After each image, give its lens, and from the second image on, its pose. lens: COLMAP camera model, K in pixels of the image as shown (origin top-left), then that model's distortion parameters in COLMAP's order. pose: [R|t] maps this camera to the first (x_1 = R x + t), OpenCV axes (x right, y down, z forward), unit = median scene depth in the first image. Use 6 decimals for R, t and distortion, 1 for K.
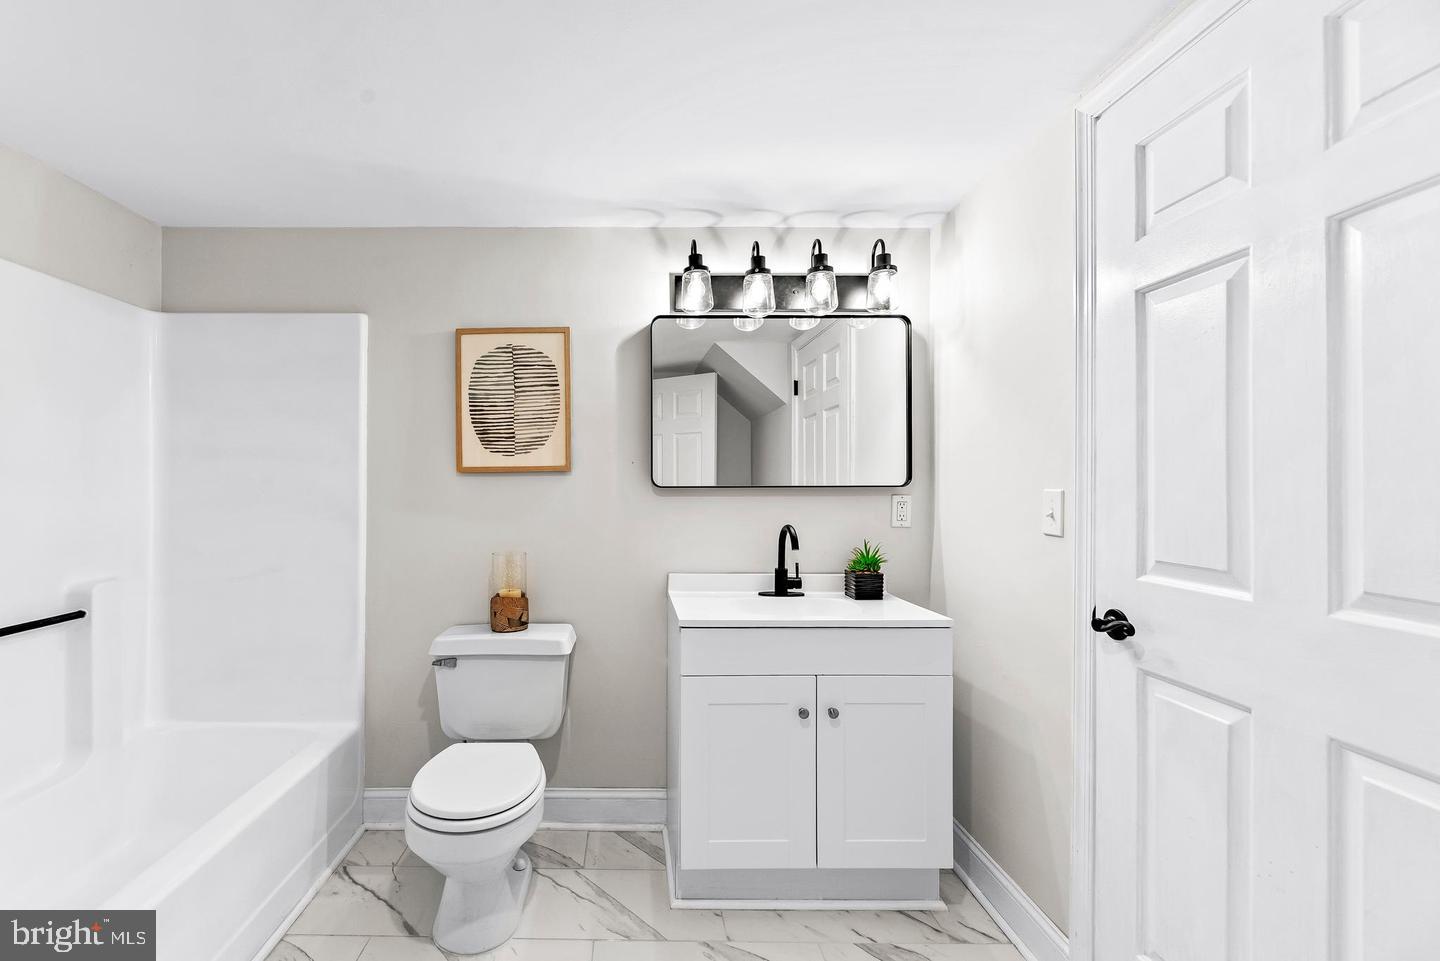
lens RADIAL K [[586.1, 0, 716.0], [0, 586.1, 485.6], [0, 0, 1]] dist [0.000743, 0.000006]
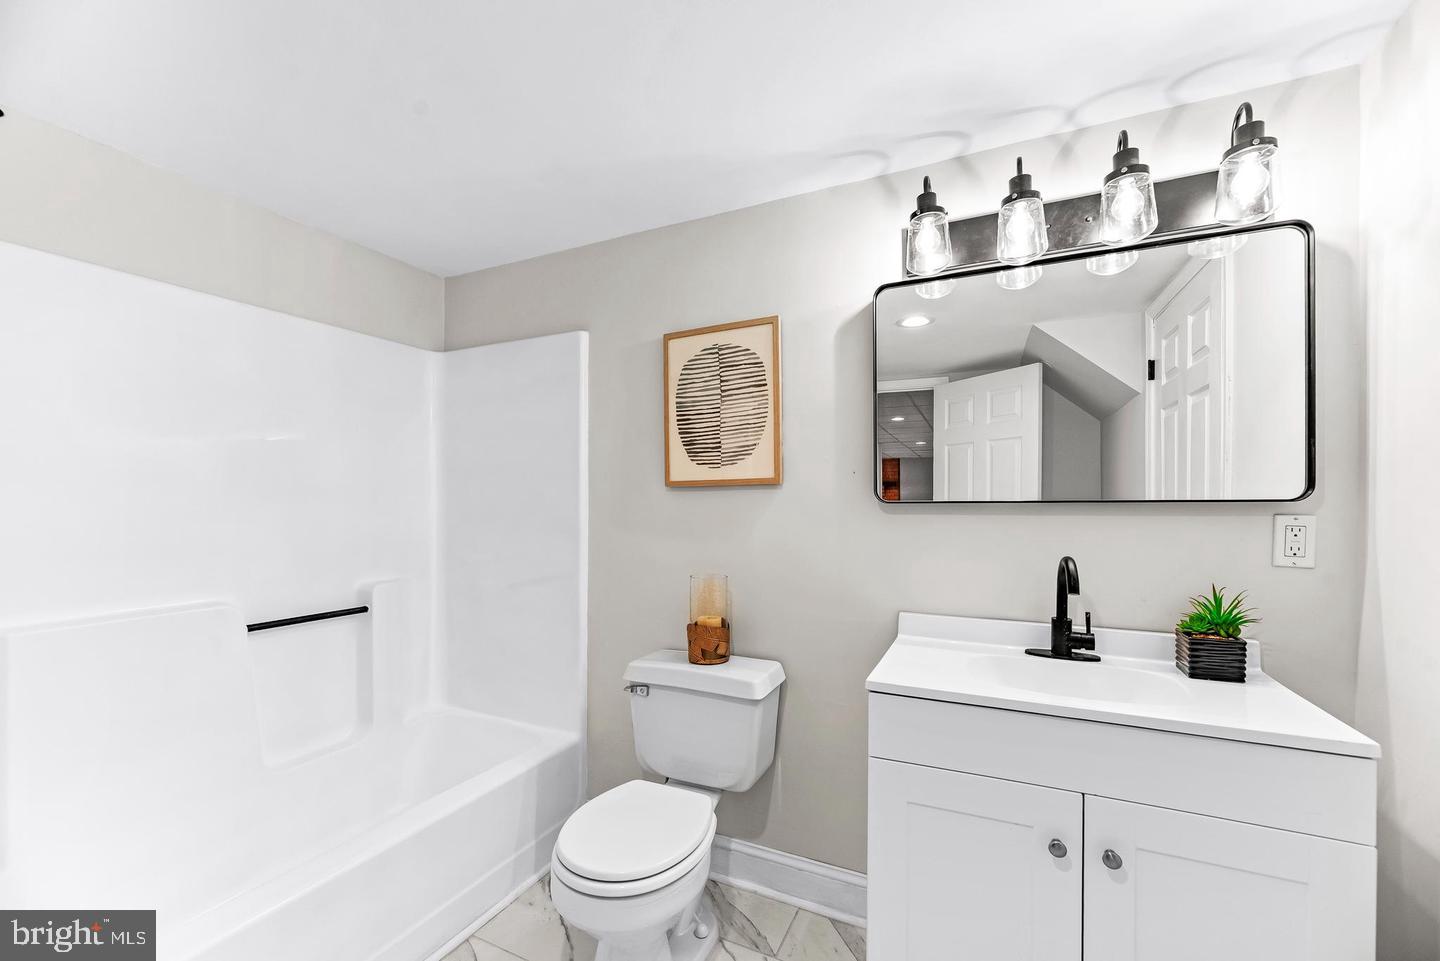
lens RADIAL K [[624.9, 0, 718.2], [0, 624.9, 505.8], [0, 0, 1]] dist [-0.000761, 0.000063]
pose [[0.880381, 0.001654, -0.474264, 0.107421], [0.002639, 0.999961, 0.008386, -0.000519], [0.474260, -0.008634, 0.880343, 0.153940]]
